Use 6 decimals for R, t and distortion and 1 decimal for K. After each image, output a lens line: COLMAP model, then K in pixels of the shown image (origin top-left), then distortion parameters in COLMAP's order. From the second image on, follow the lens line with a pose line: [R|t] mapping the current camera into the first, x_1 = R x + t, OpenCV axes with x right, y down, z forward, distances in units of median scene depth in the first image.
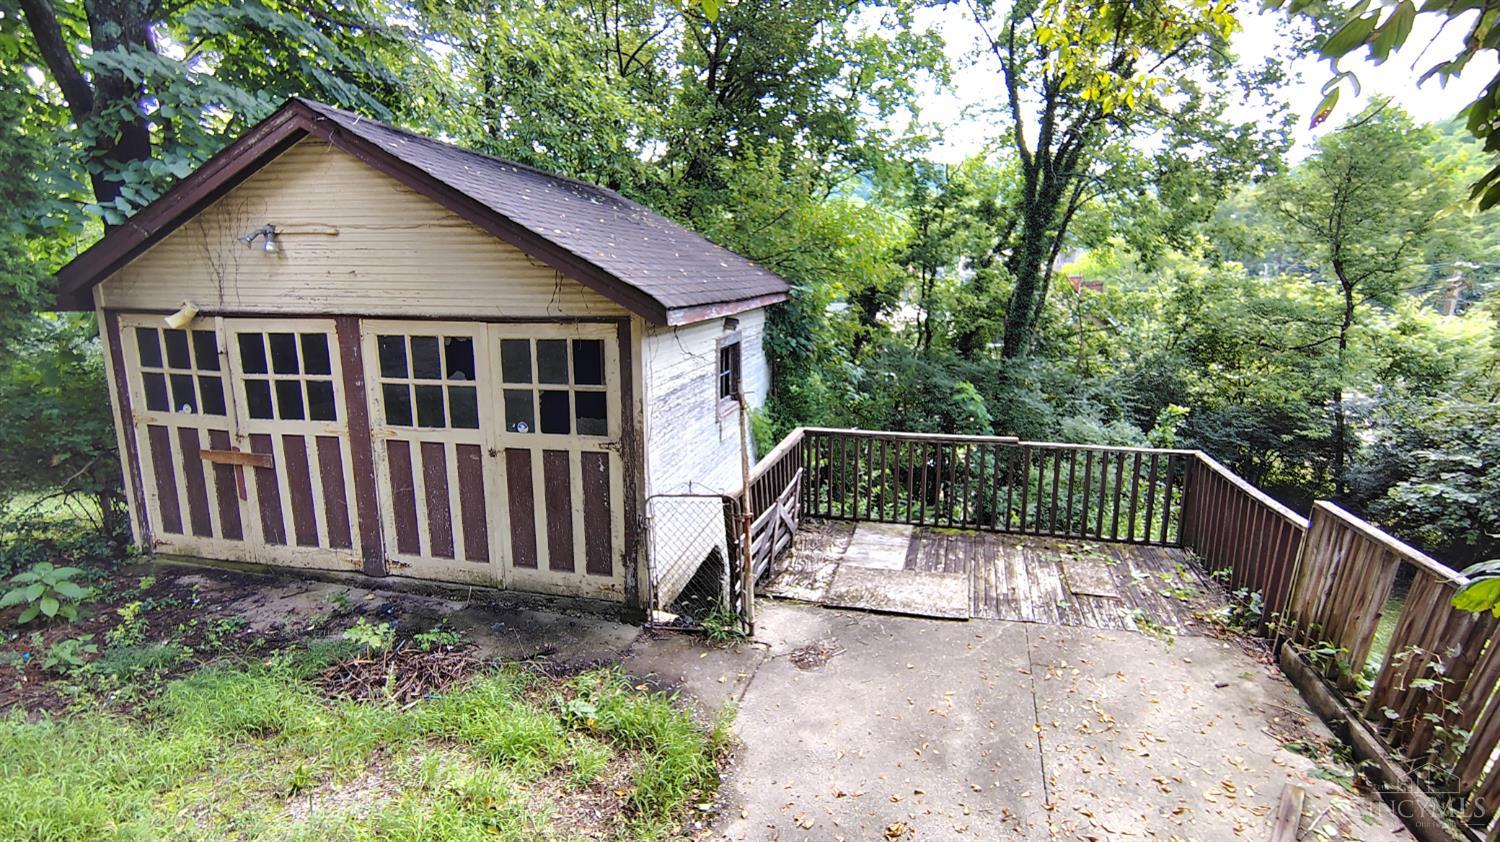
lens RADIAL K [[711.5, 0, 750.0], [0, 711.5, 421.0], [0, 0, 1]] dist [0.002132, 0.000674]
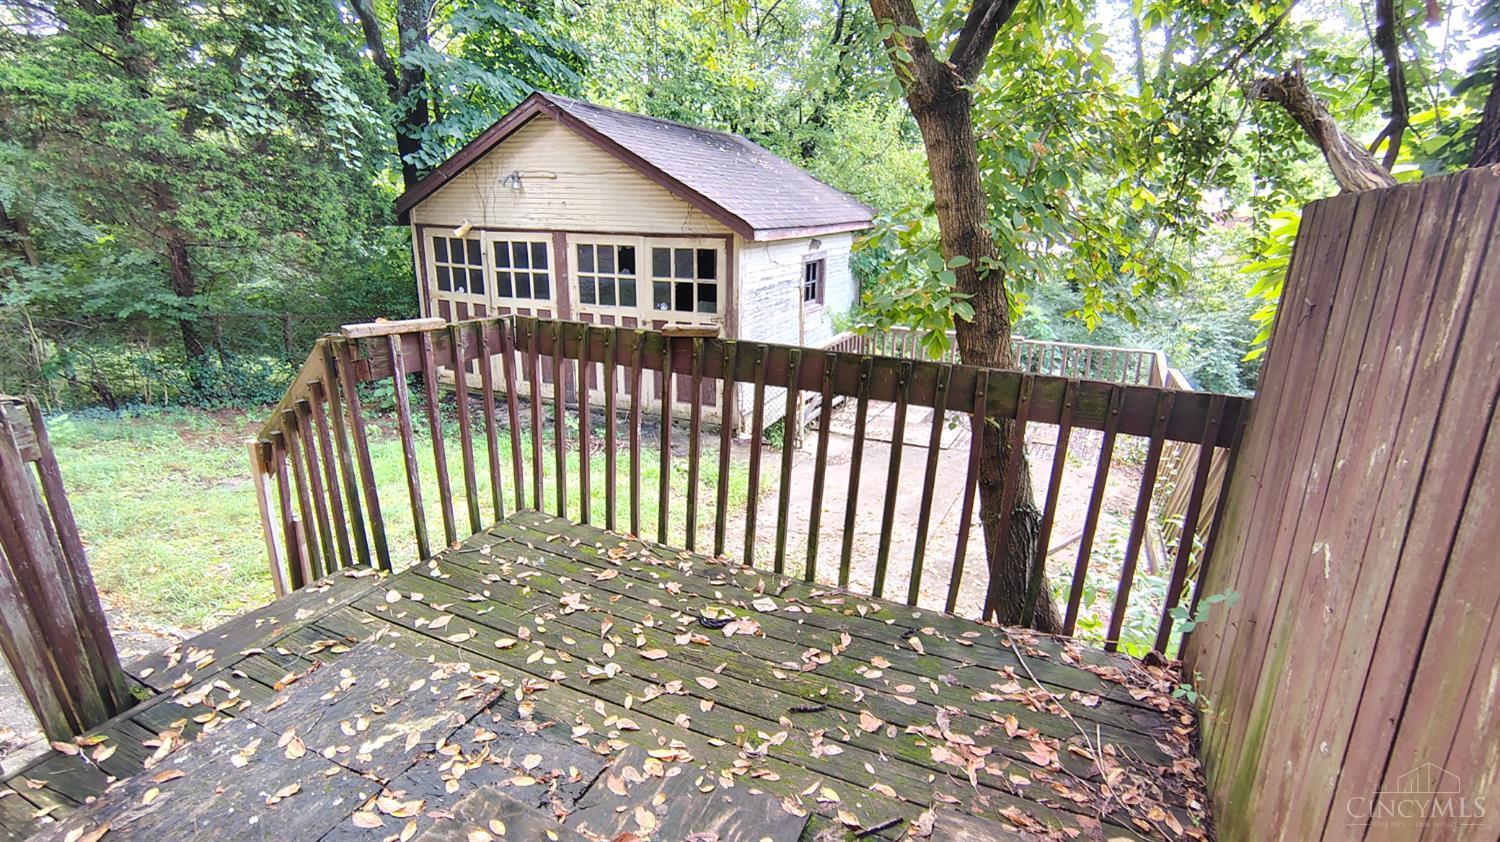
lens RADIAL K [[696.5, 0, 750.0], [0, 696.5, 421.0], [0, 0, 1]] dist [-0.012348, 0.000313]
pose [[0.980606, 0.069671, -0.183190, 0.148532], [-0.051047, 0.993215, 0.104486, 0.082929], [0.189227, -0.093109, 0.977509, -0.436973]]
